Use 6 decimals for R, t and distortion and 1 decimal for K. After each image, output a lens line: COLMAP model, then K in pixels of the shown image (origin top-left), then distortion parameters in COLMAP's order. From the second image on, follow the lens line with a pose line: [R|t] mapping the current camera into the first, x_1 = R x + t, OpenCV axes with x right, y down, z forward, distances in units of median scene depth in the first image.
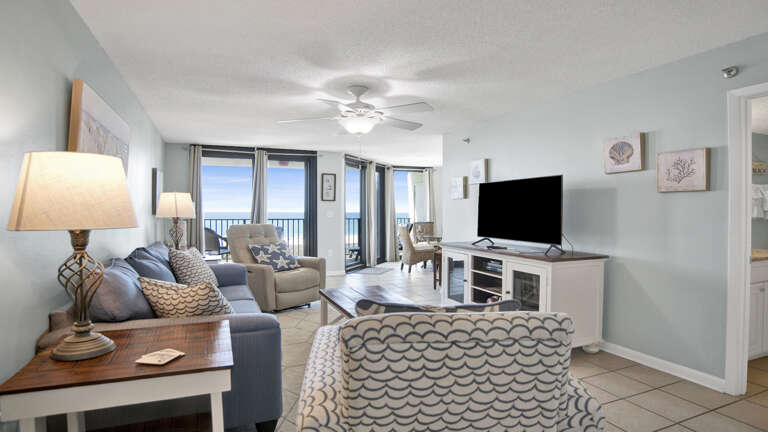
lens RADIAL K [[418.0, 0, 384.0], [0, 418.0, 216.0], [0, 0, 1]] dist [-0.047577, 0.000235]
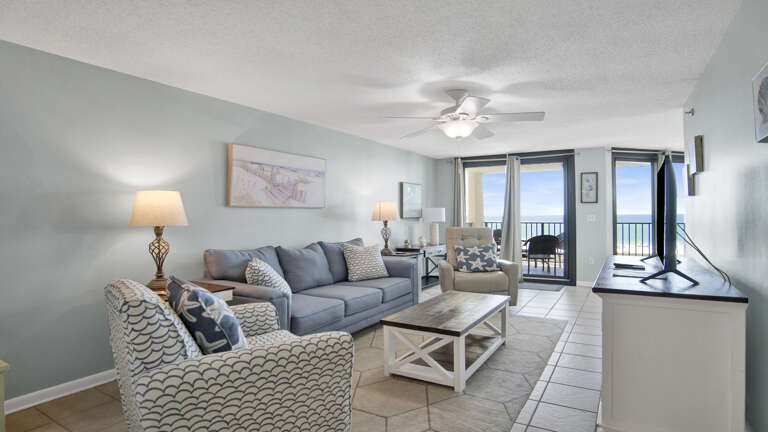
lens RADIAL K [[403.6, 0, 388.2], [0, 403.6, 208.7], [0, 0, 1]] dist [-0.035007, 0.001122]
pose [[0.596610, -0.015149, -0.802388, 0.341439], [-0.004783, 0.999737, -0.022431, -0.002950], [0.802517, 0.017220, 0.596381, 0.167931]]
